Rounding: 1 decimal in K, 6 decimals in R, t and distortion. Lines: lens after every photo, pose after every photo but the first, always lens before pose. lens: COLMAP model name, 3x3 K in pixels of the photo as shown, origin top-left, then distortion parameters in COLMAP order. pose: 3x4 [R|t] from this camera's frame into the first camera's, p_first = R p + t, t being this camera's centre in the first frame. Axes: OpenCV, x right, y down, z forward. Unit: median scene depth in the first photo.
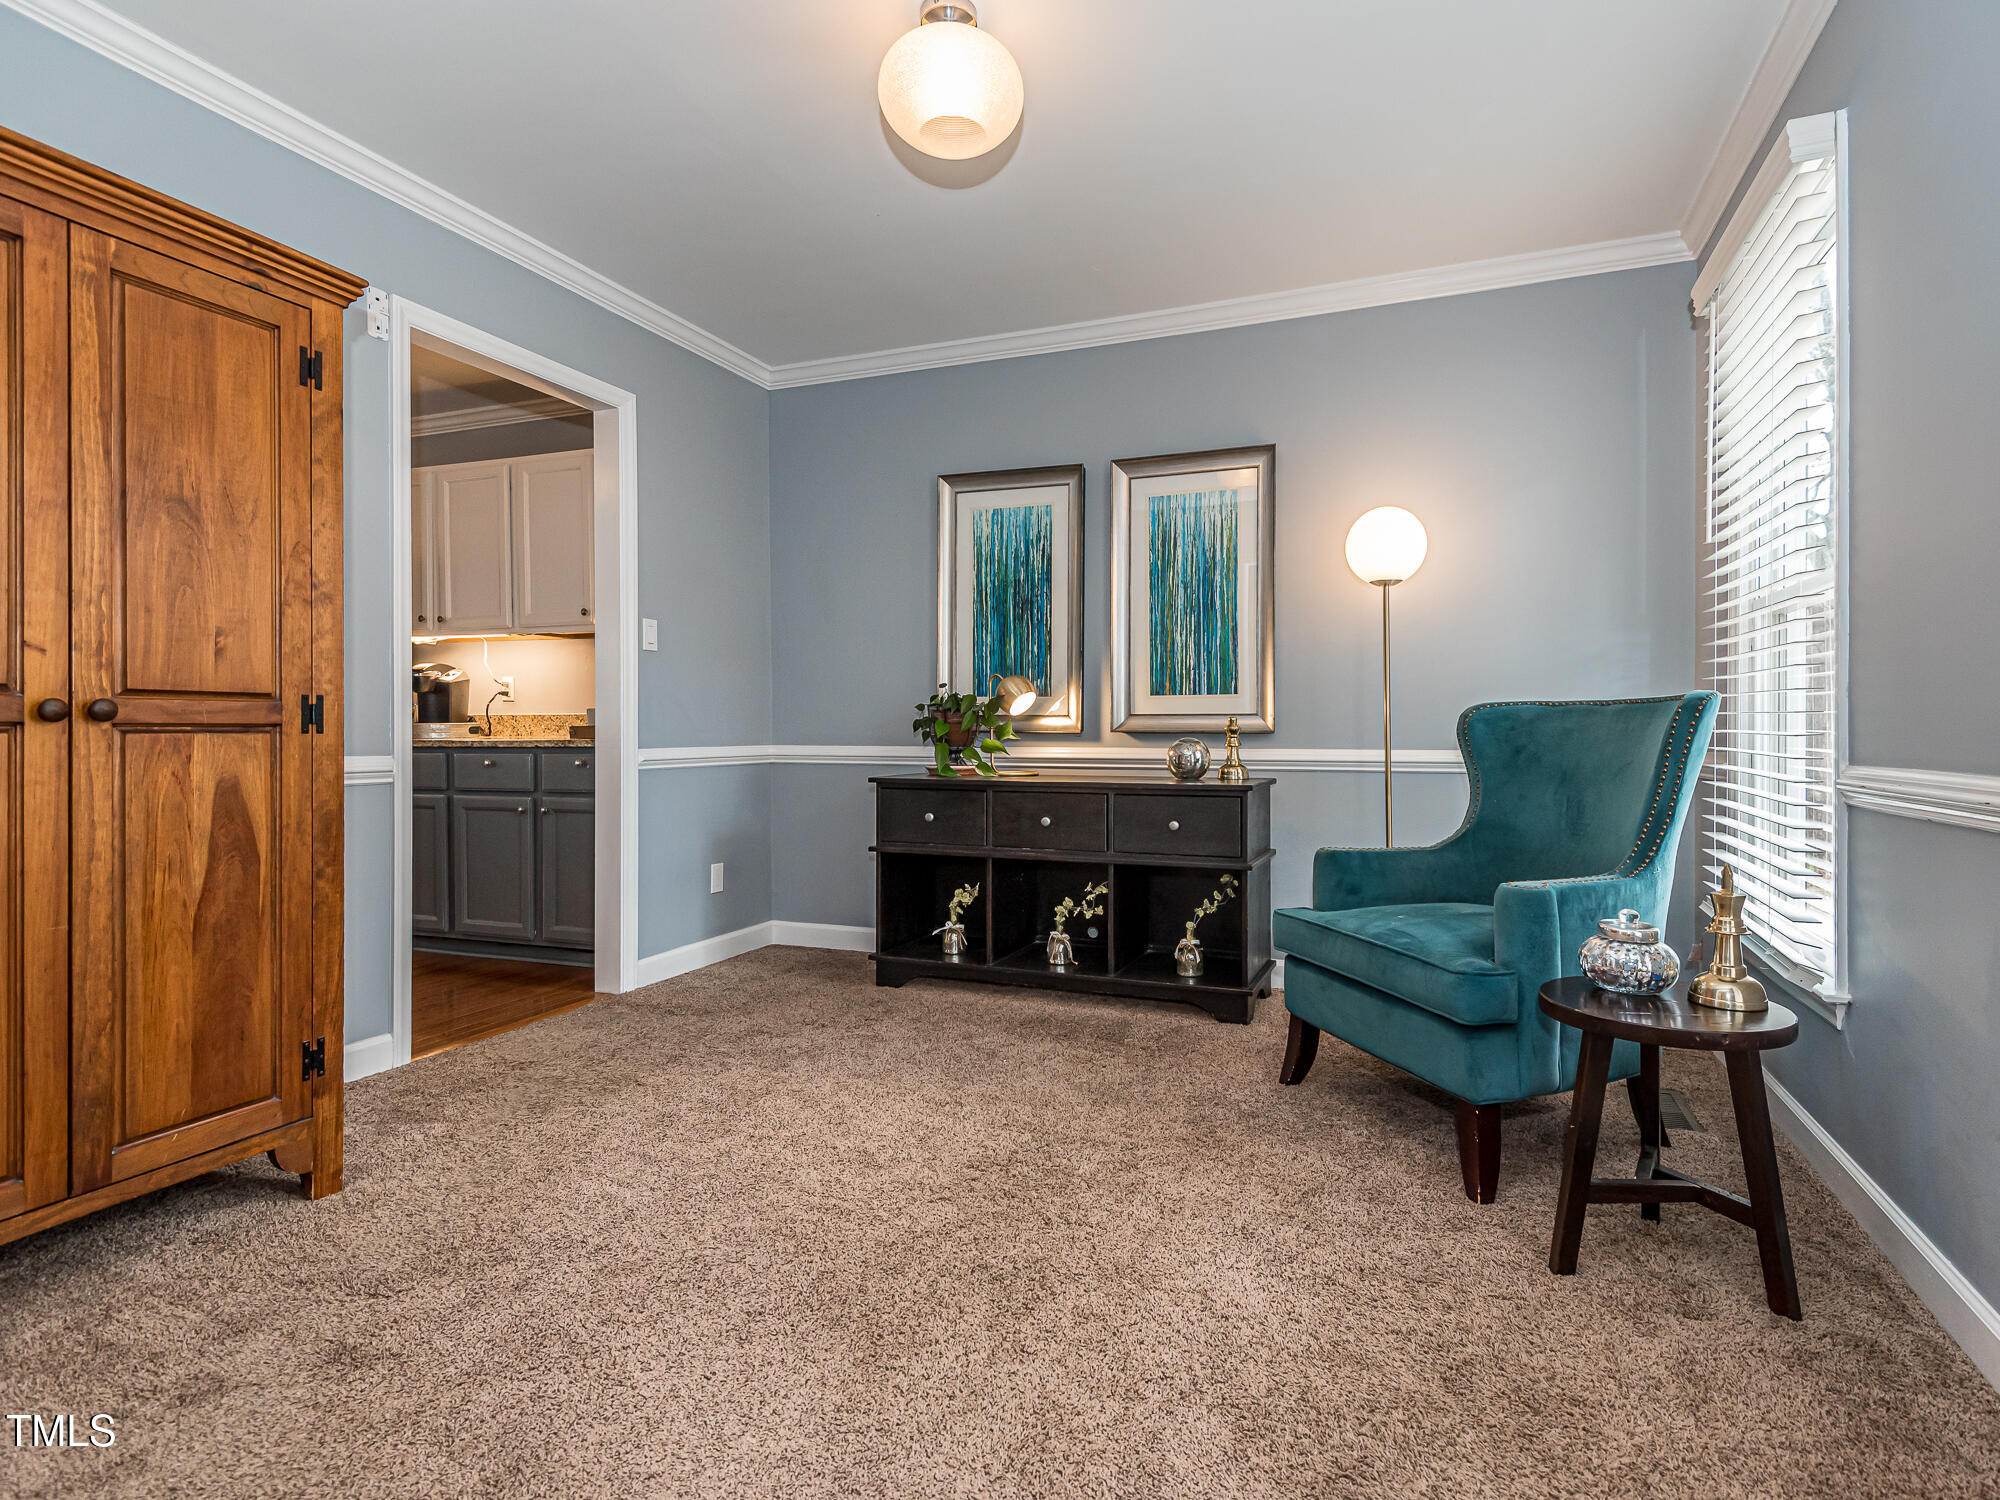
lens RADIAL K [[1033.7, 0, 988.1], [0, 1033.7, 736.4], [0, 0, 1]] dist [0.029287, -0.017479]
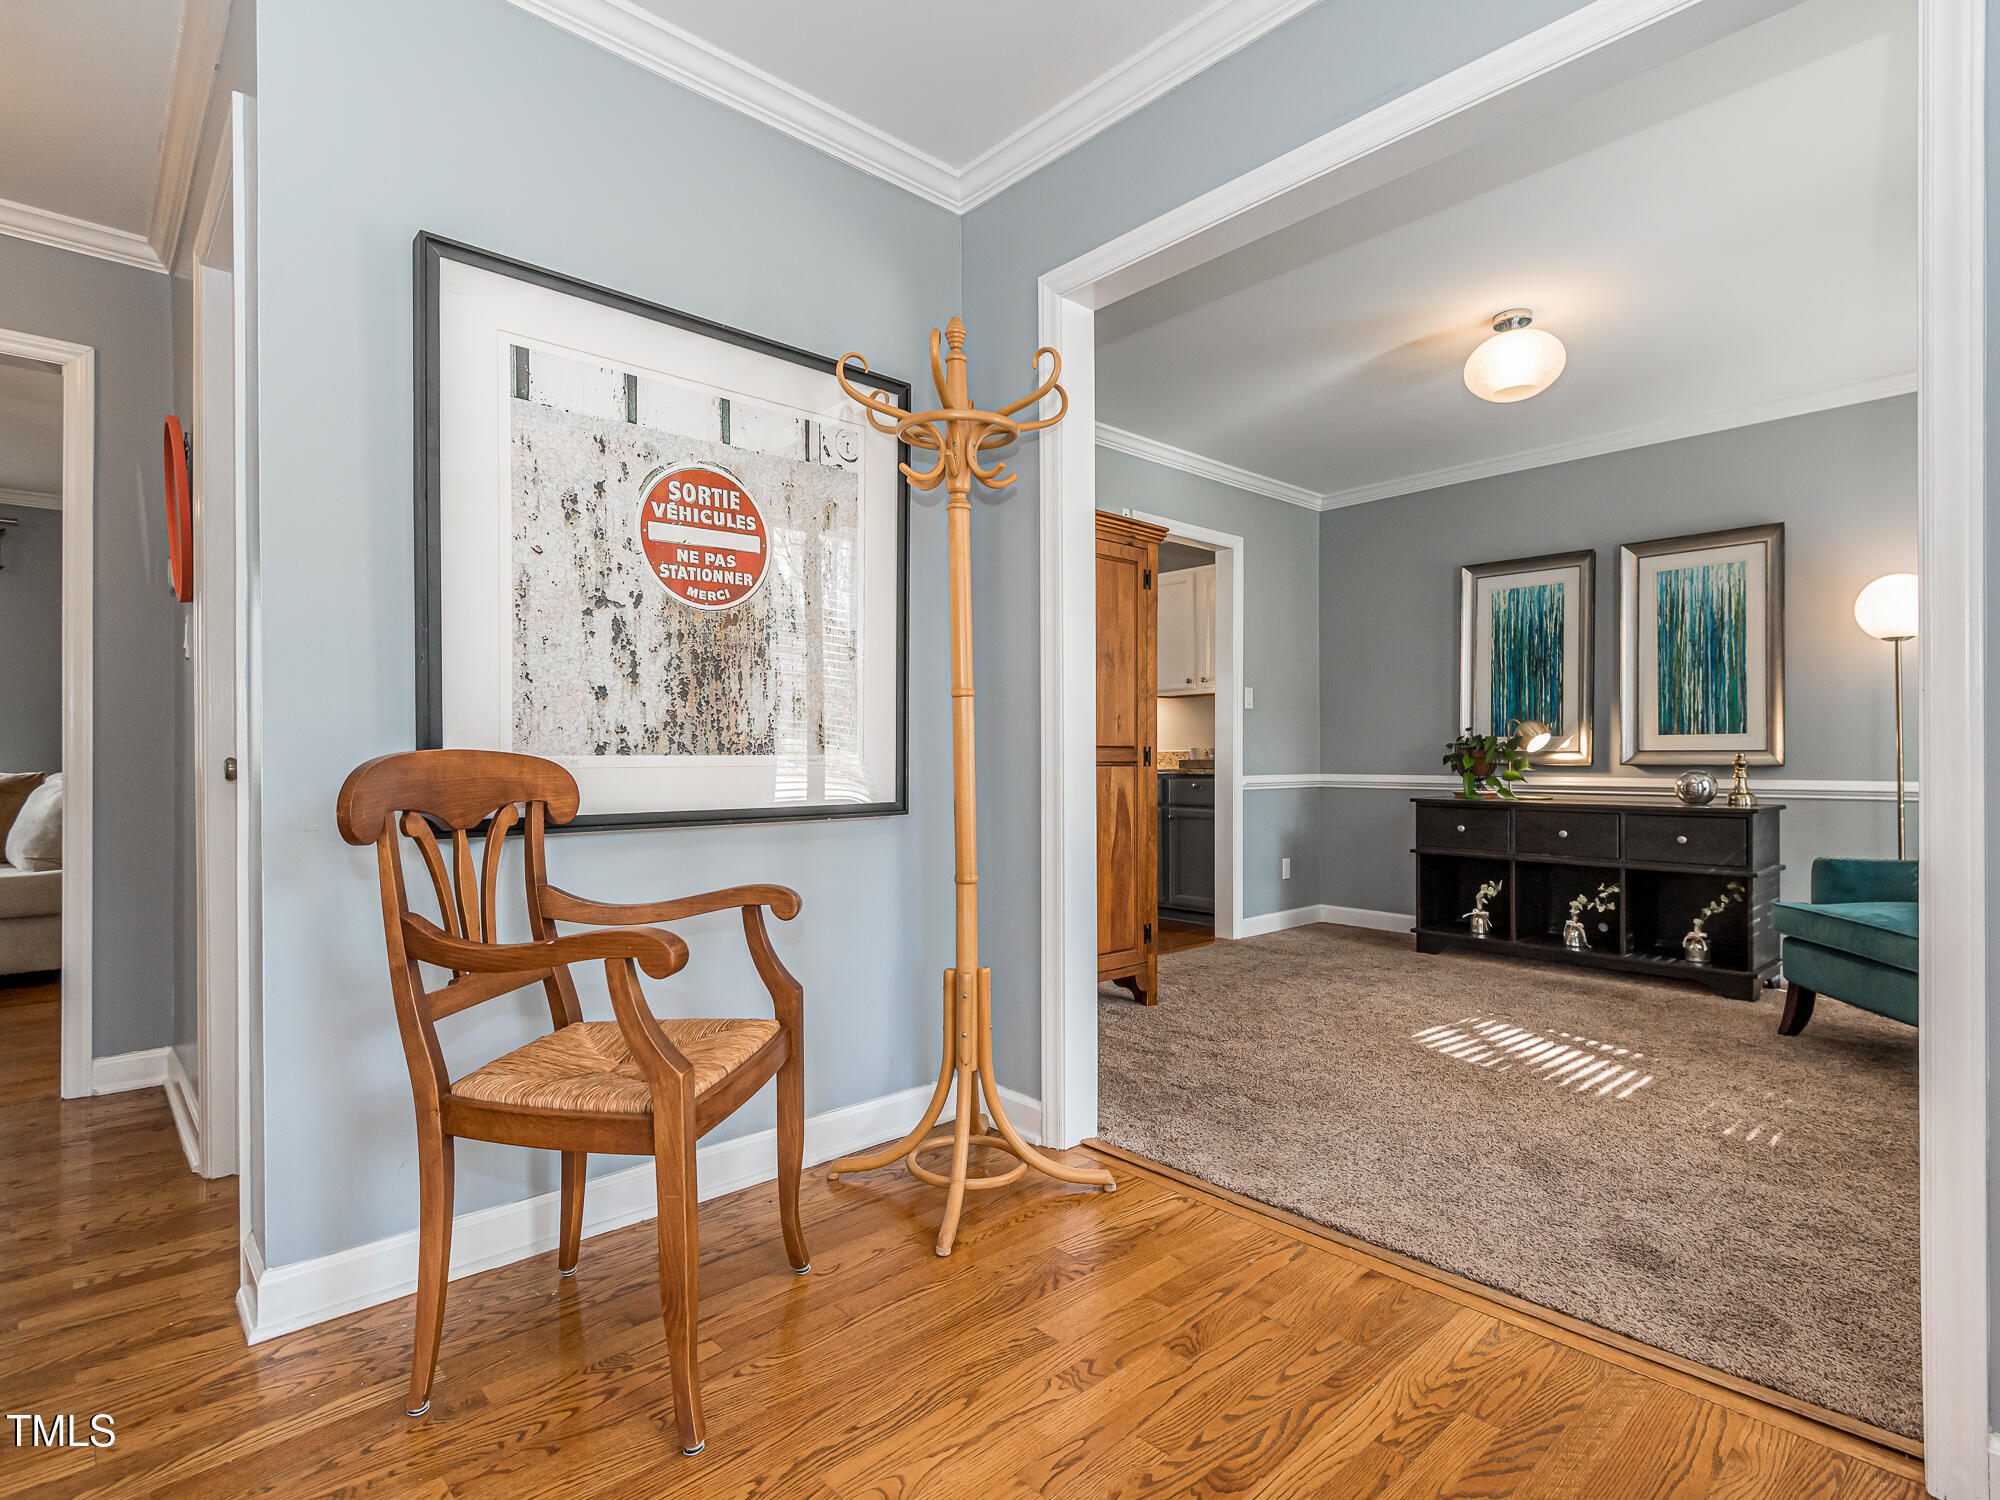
lens RADIAL K [[1033.7, 0, 969.3], [0, 1033.7, 757.2], [0, 0, 1]] dist [0.029287, -0.017479]
pose [[0.911503, -0.000290, -0.411293, -0.081531], [-0.002819, 0.999972, -0.006953, -0.002924], [0.411283, 0.007497, 0.911477, -0.476912]]
